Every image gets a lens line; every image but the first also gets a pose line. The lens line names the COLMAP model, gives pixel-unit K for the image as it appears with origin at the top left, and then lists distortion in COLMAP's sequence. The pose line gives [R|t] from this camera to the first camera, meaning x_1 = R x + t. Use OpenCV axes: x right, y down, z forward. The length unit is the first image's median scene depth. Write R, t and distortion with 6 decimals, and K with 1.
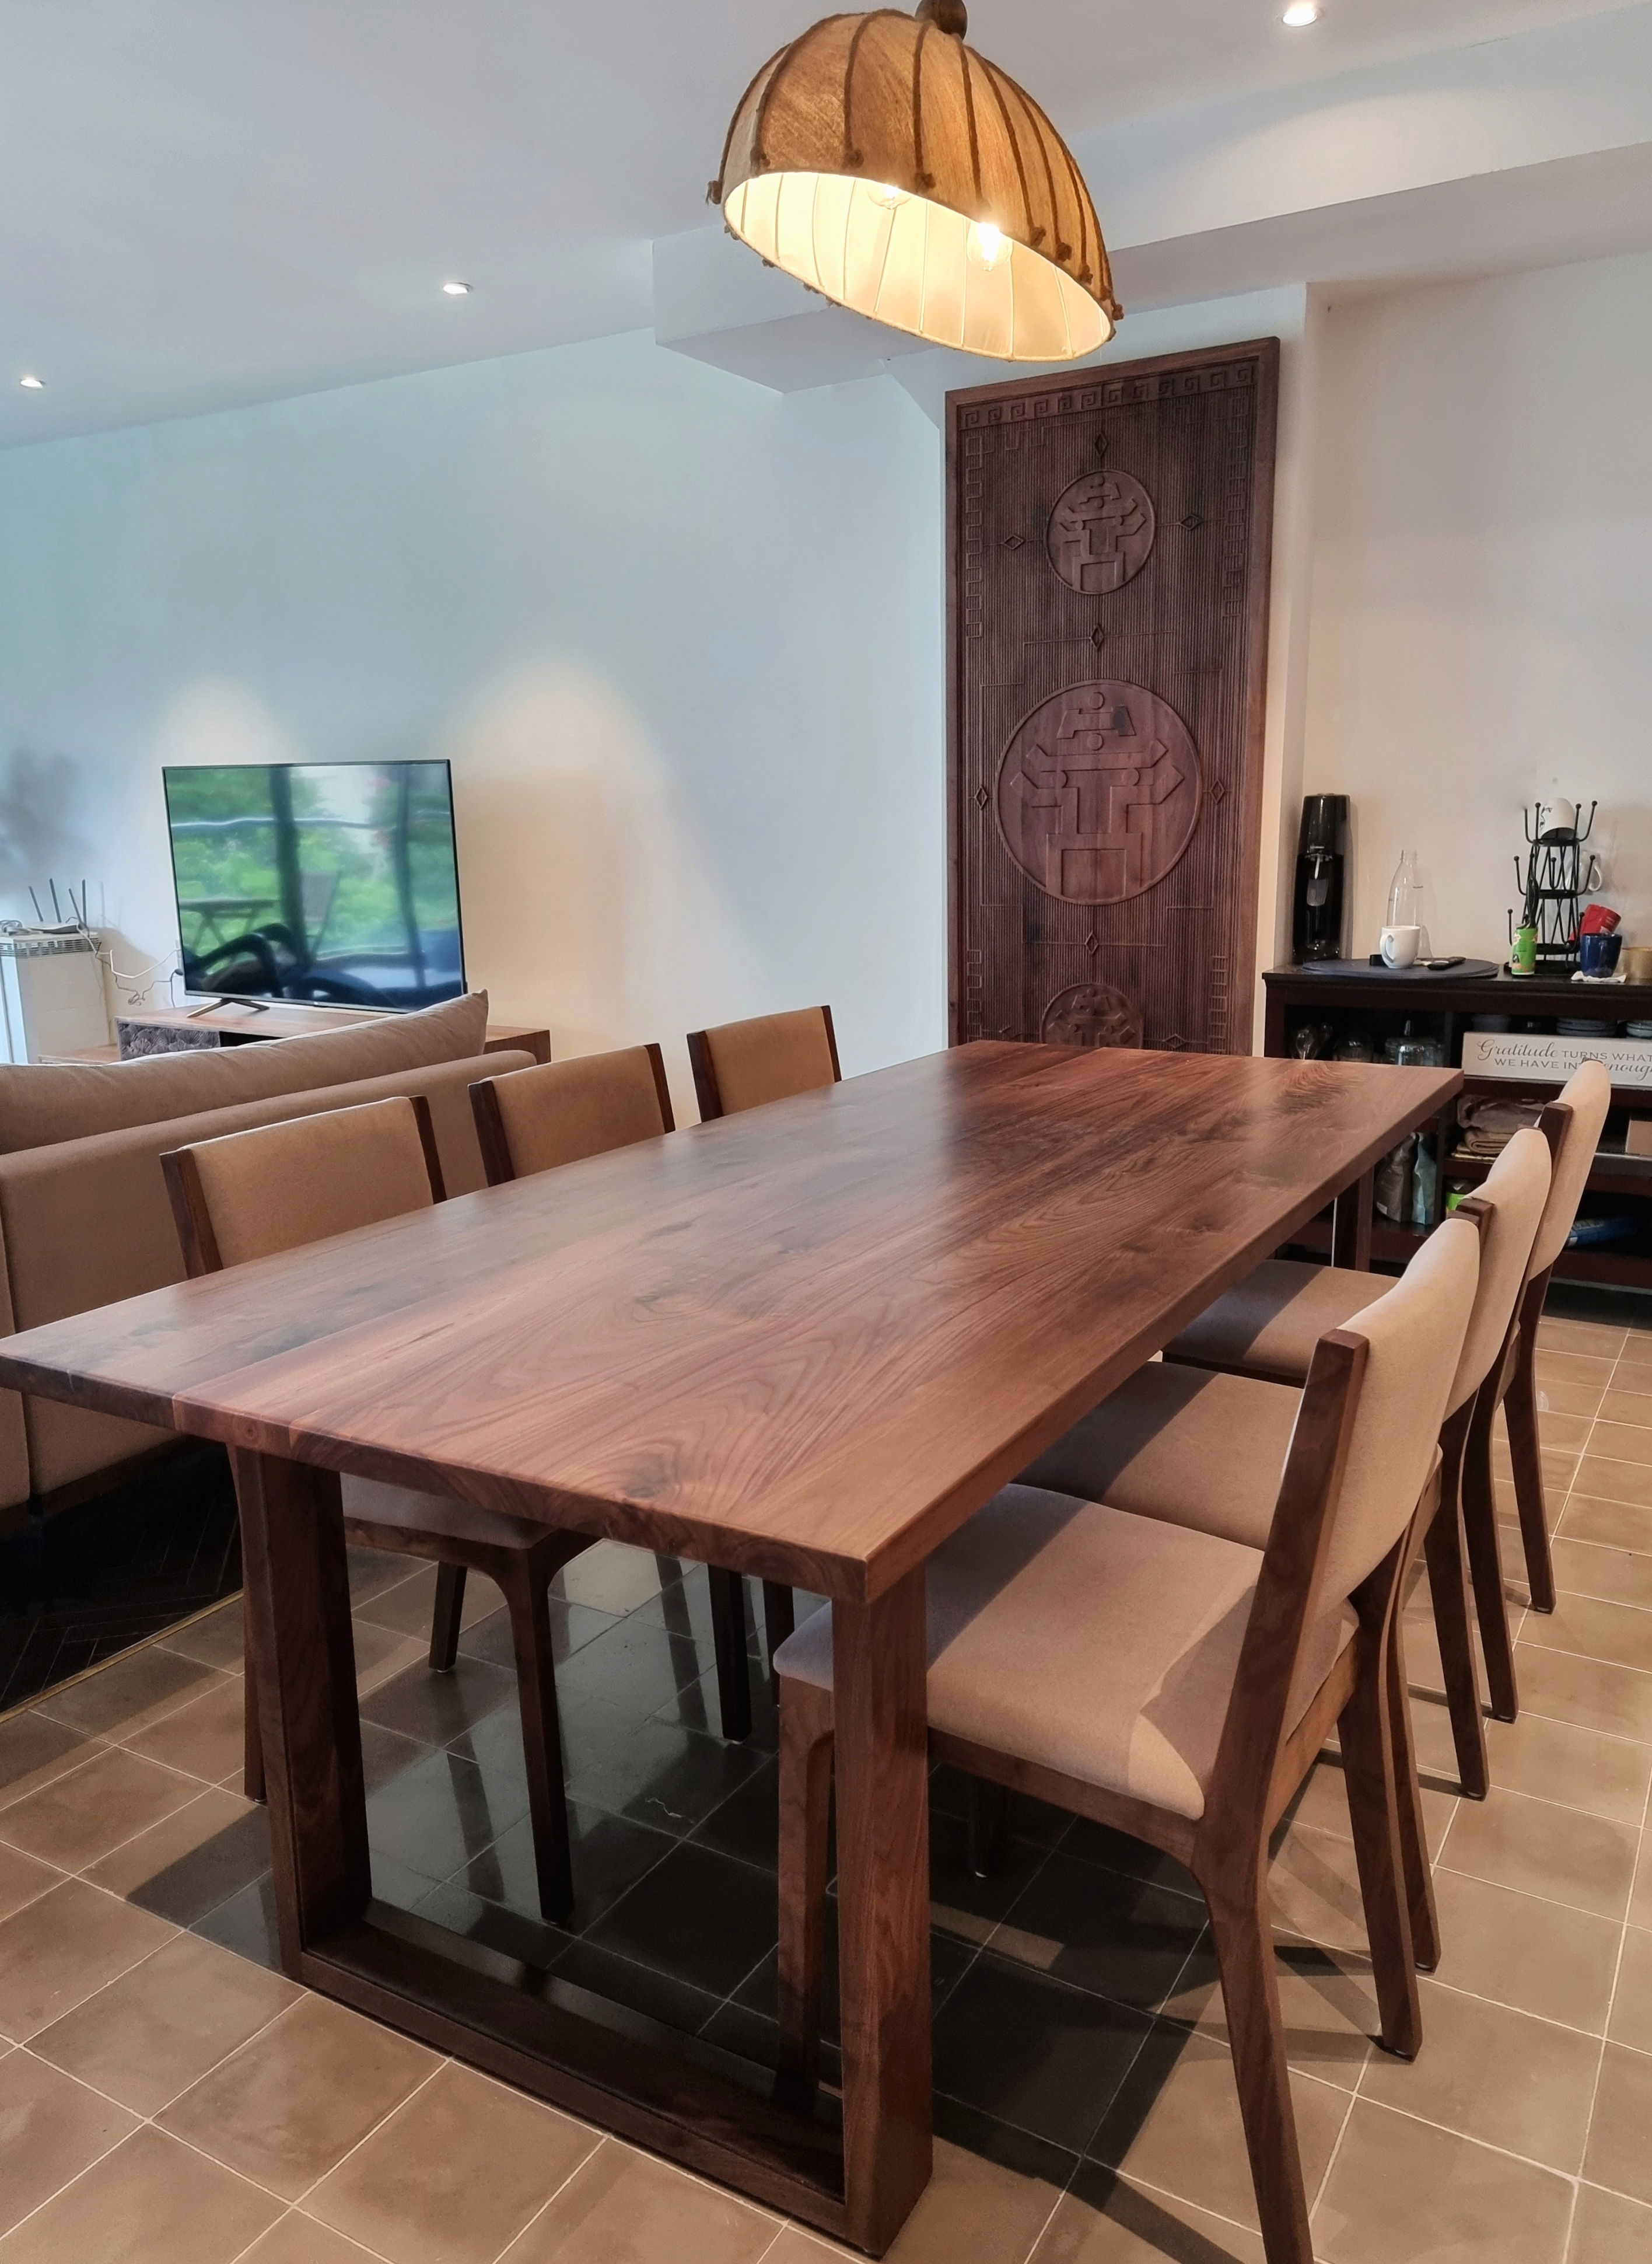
lens RADIAL K [[1614.7, 0, 832.3], [0, 1614.7, 1151.6], [0, 0, 1]] dist [0.084891, -0.081973]
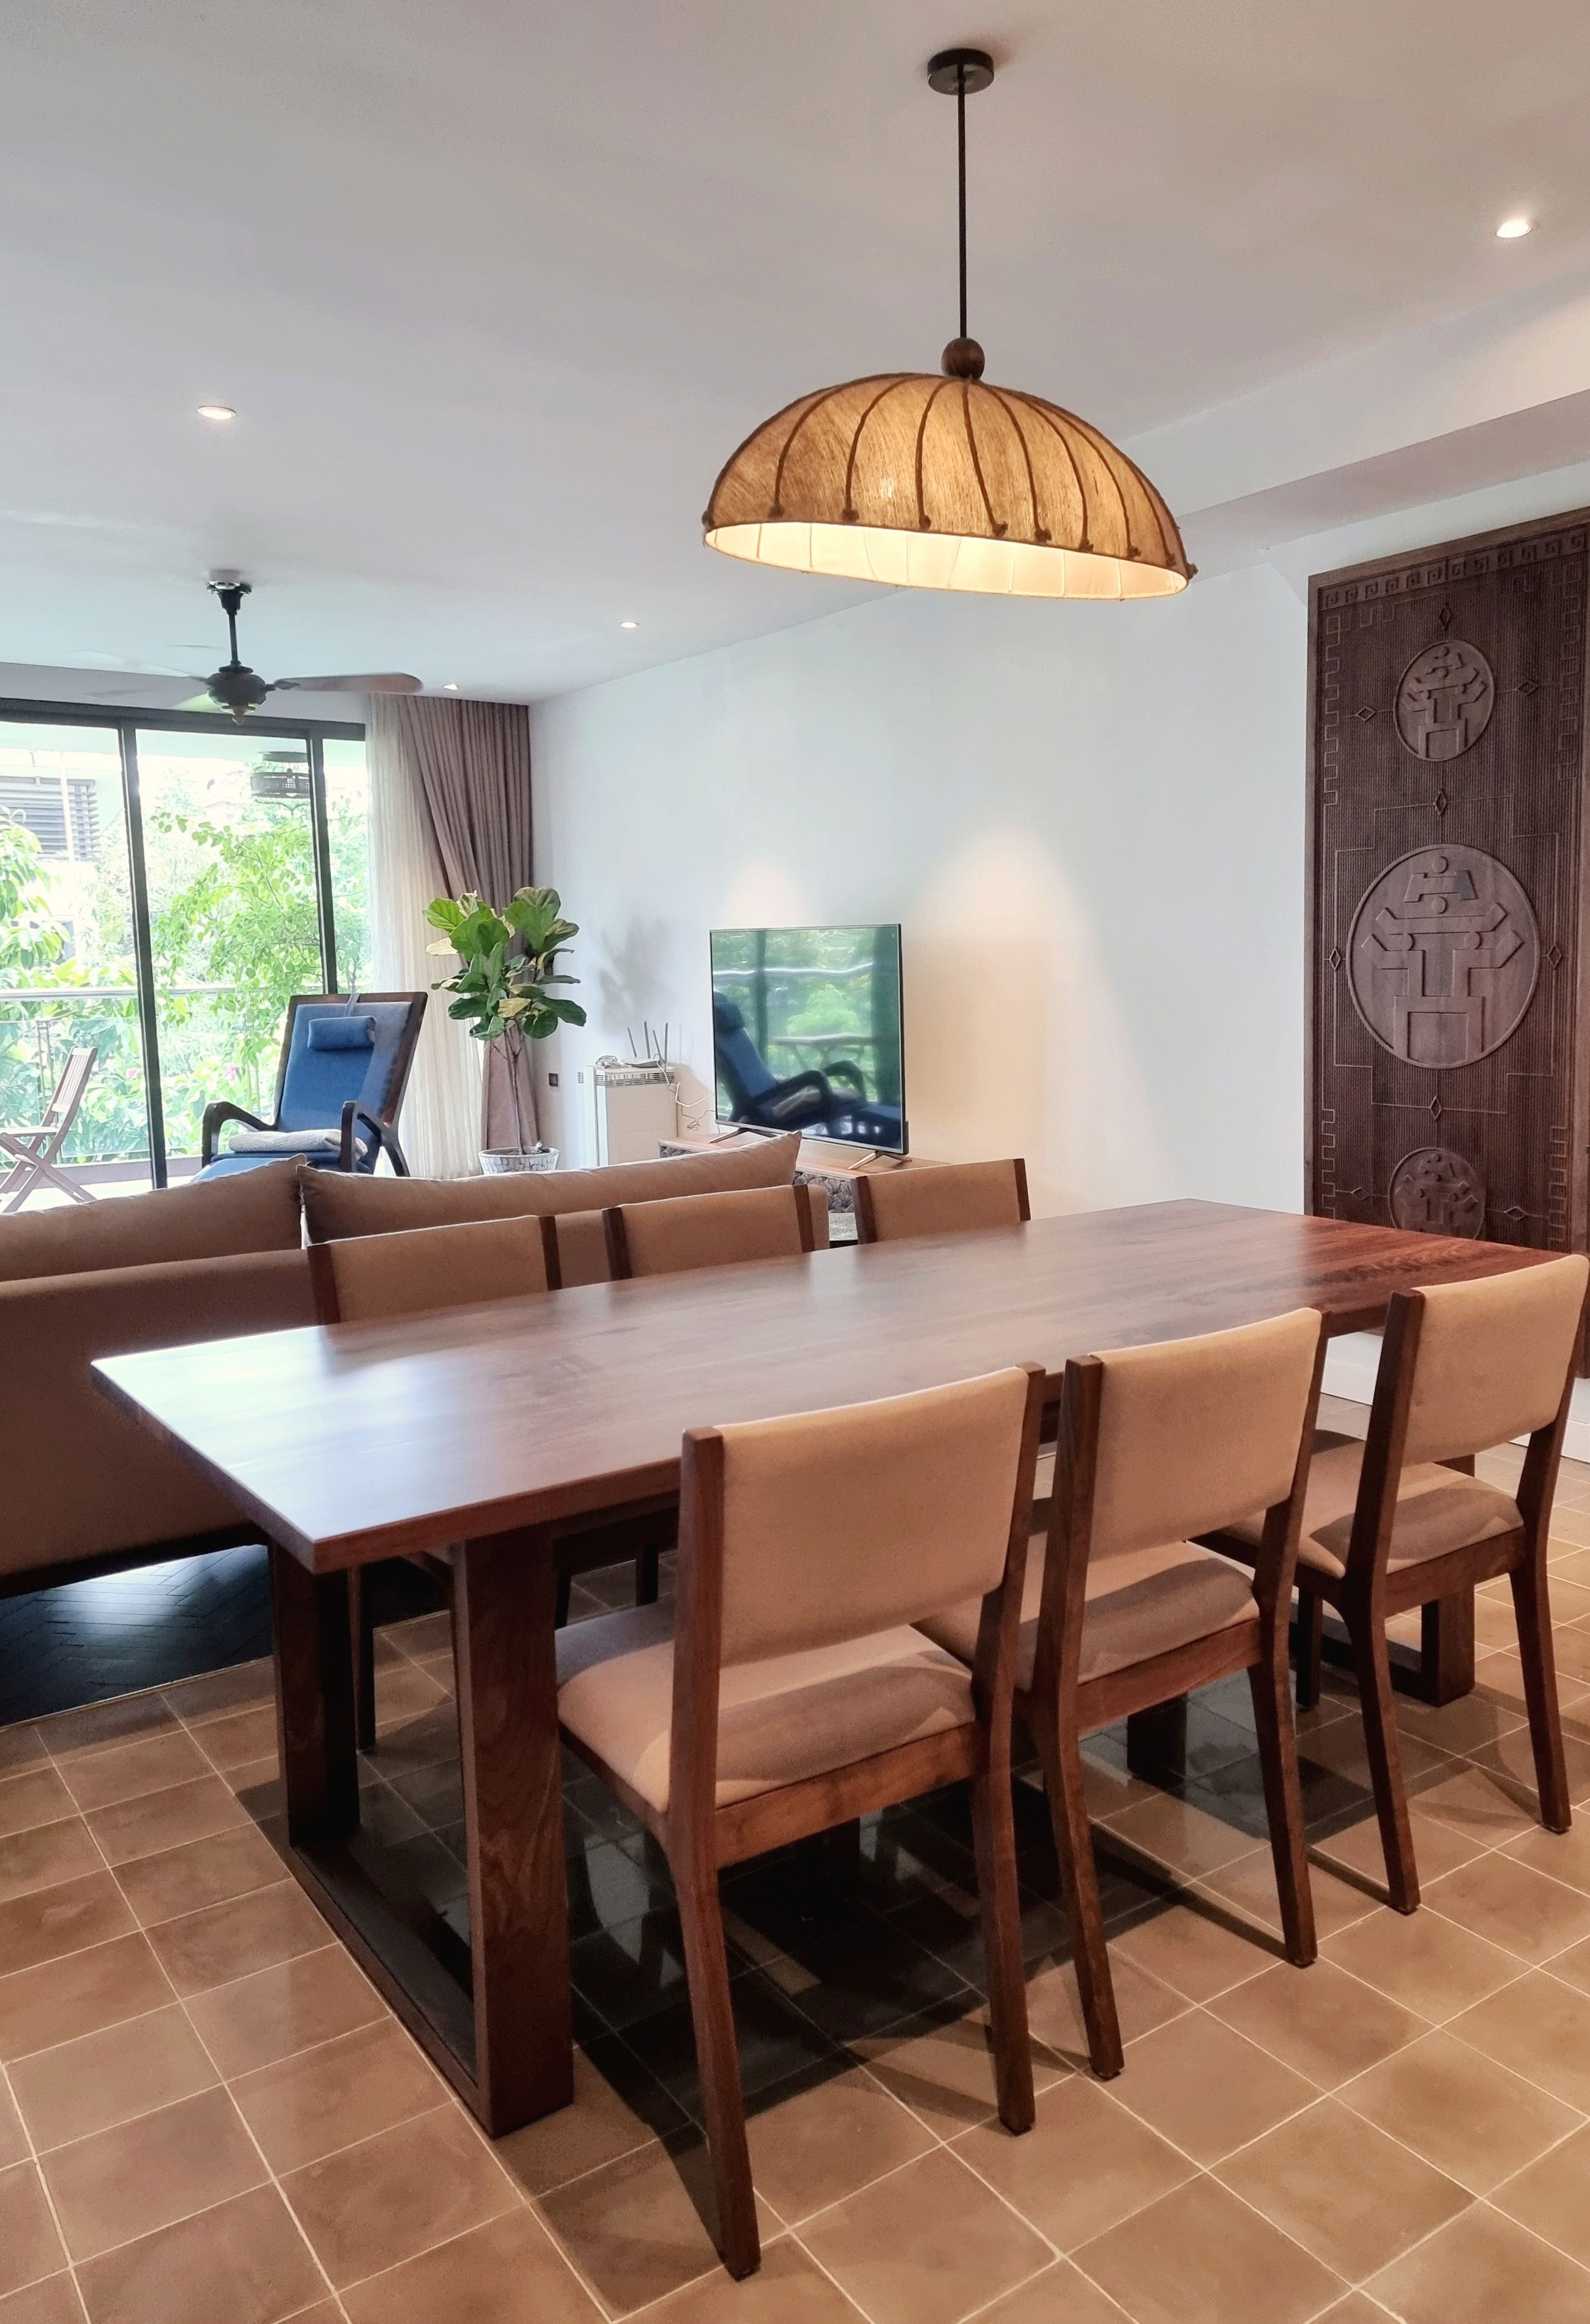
lens RADIAL K [[1687.7, 0, 894.9], [0, 1687.7, 1157.2], [0, 0, 1]] dist [0.062084, -0.029792]
pose [[0.918269, 0.046316, -0.393239, 0.274632], [-0.077202, 0.995018, -0.063082, -0.010065], [0.388358, 0.088285, 0.917270, -0.059780]]
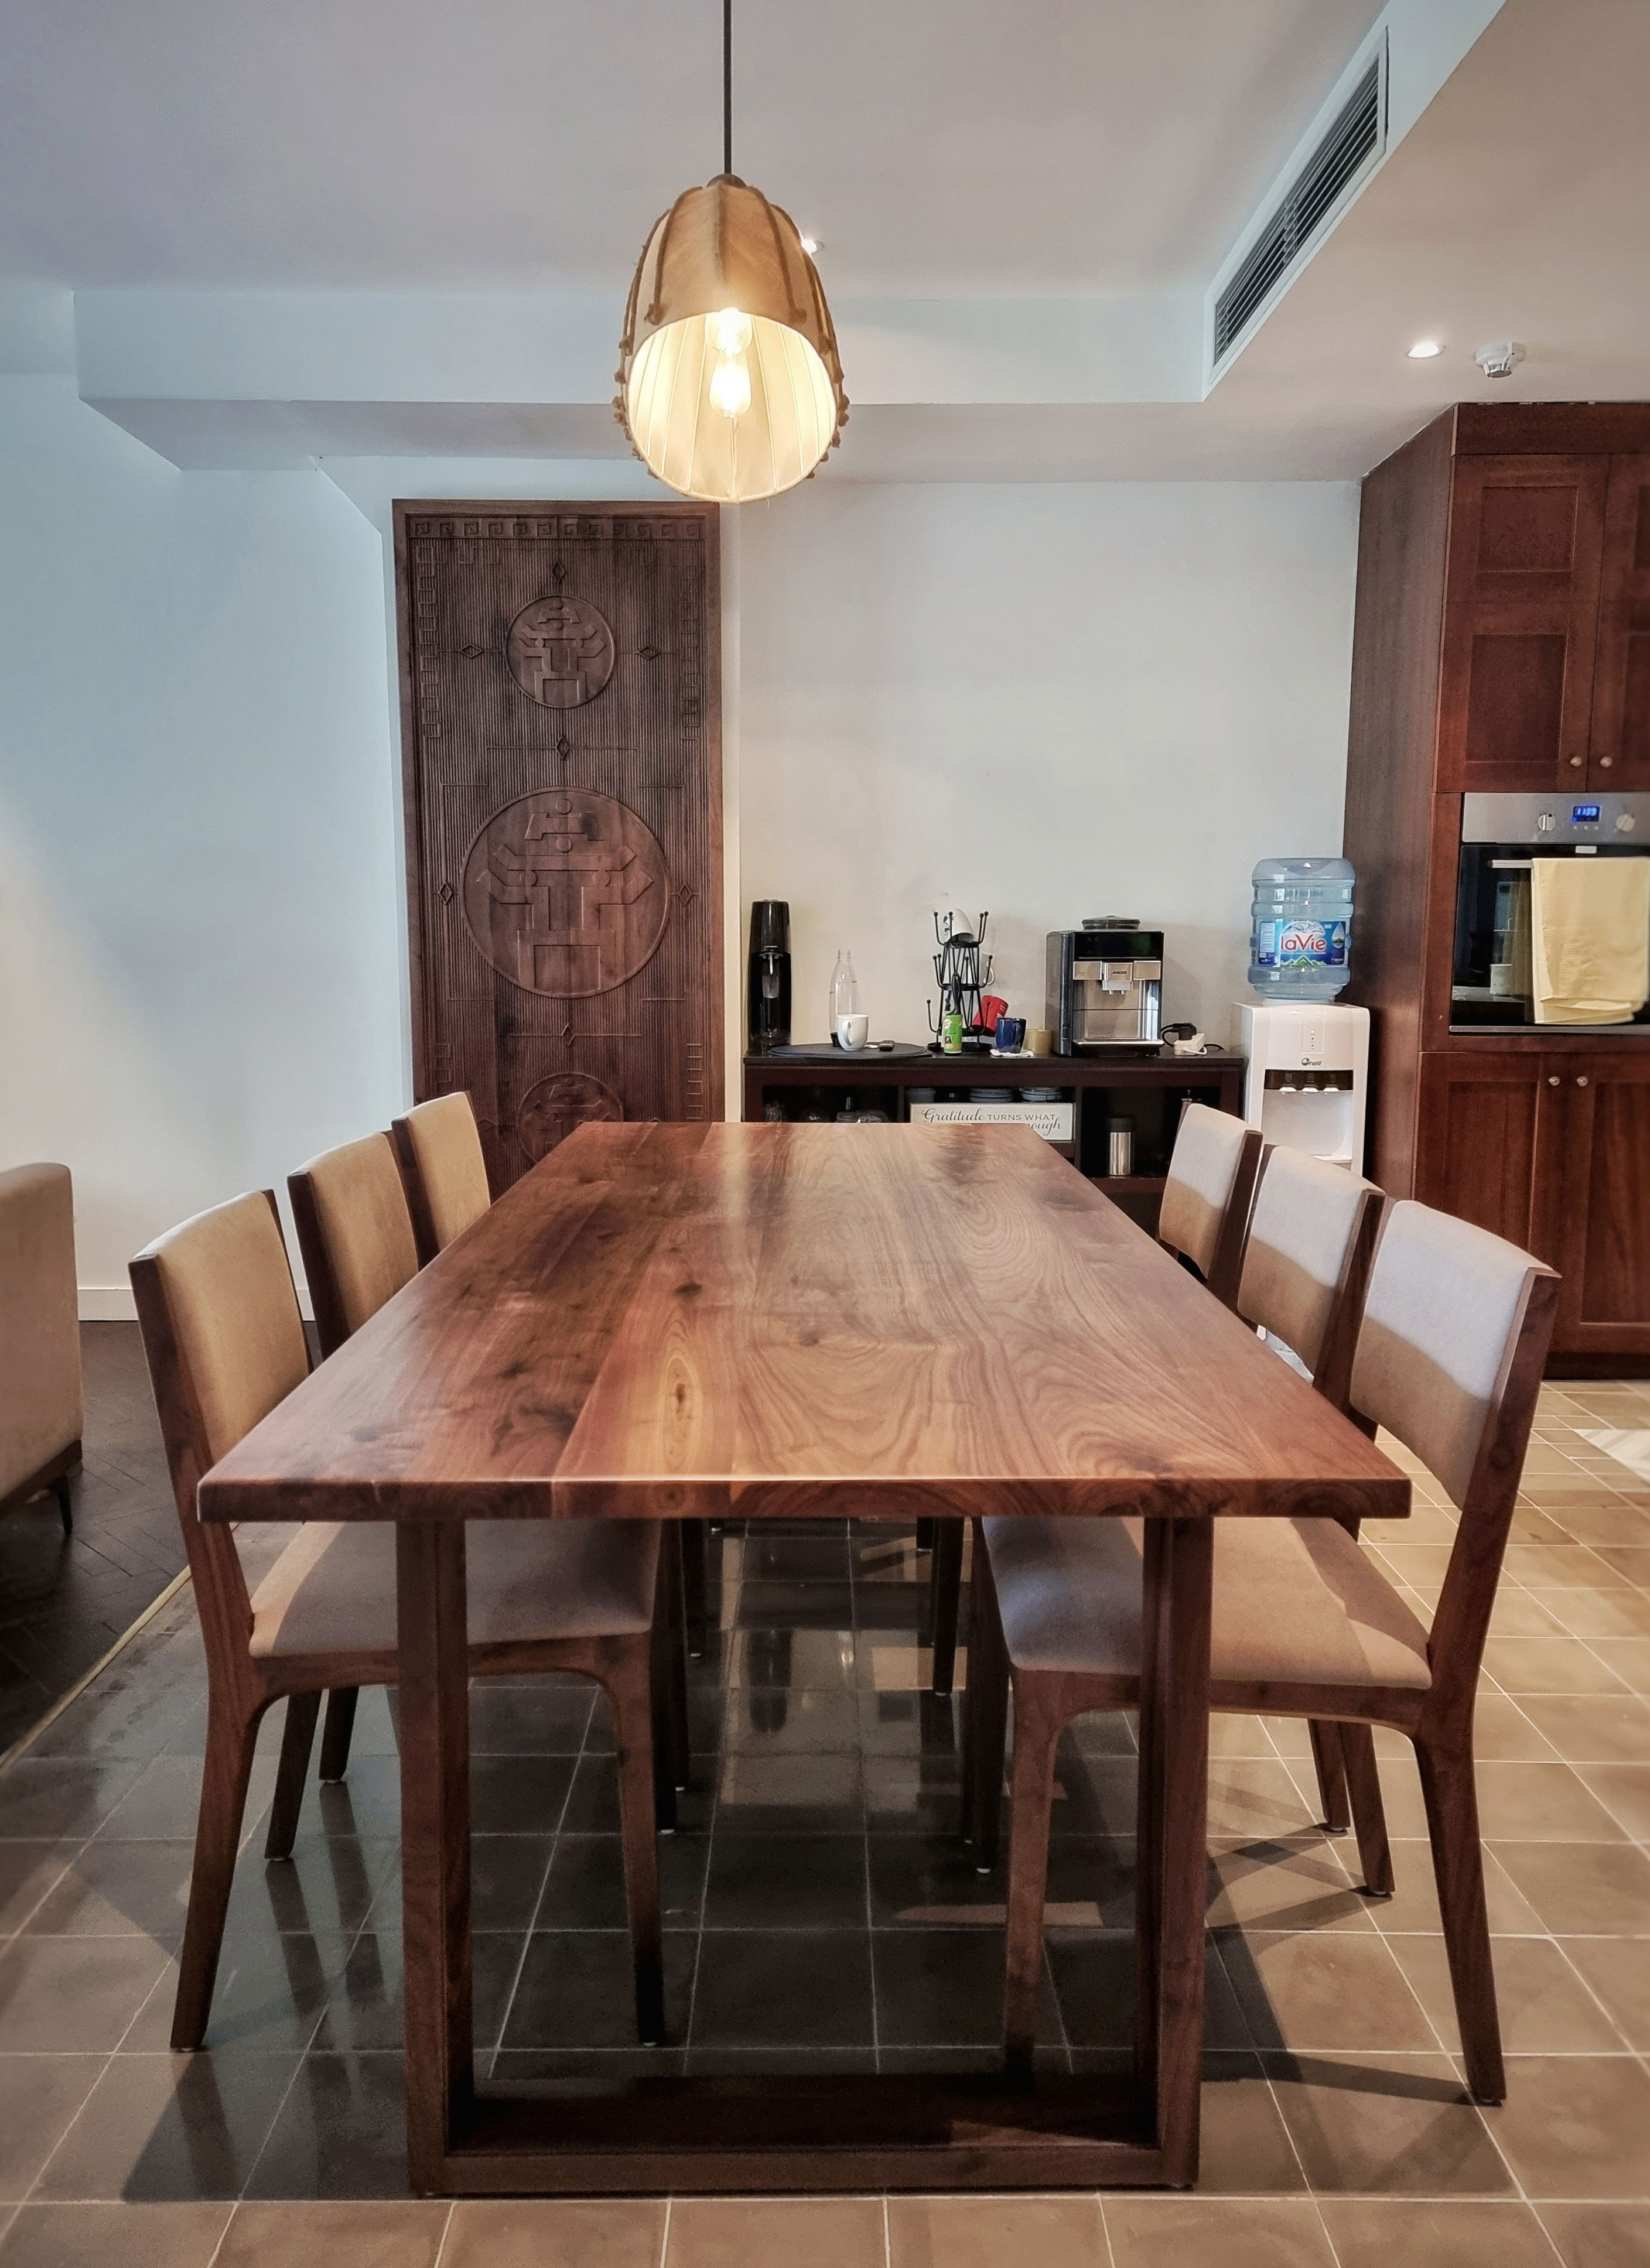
lens RADIAL K [[1617.0, 0, 819.4], [0, 1617.0, 1108.3], [0, 0, 1]] dist [0.093007, -0.080618]
pose [[0.858963, -0.040818, 0.510408, -0.242044], [0.089475, 0.993446, -0.071129, 0.006560], [-0.504159, 0.106766, 0.856986, 0.037583]]
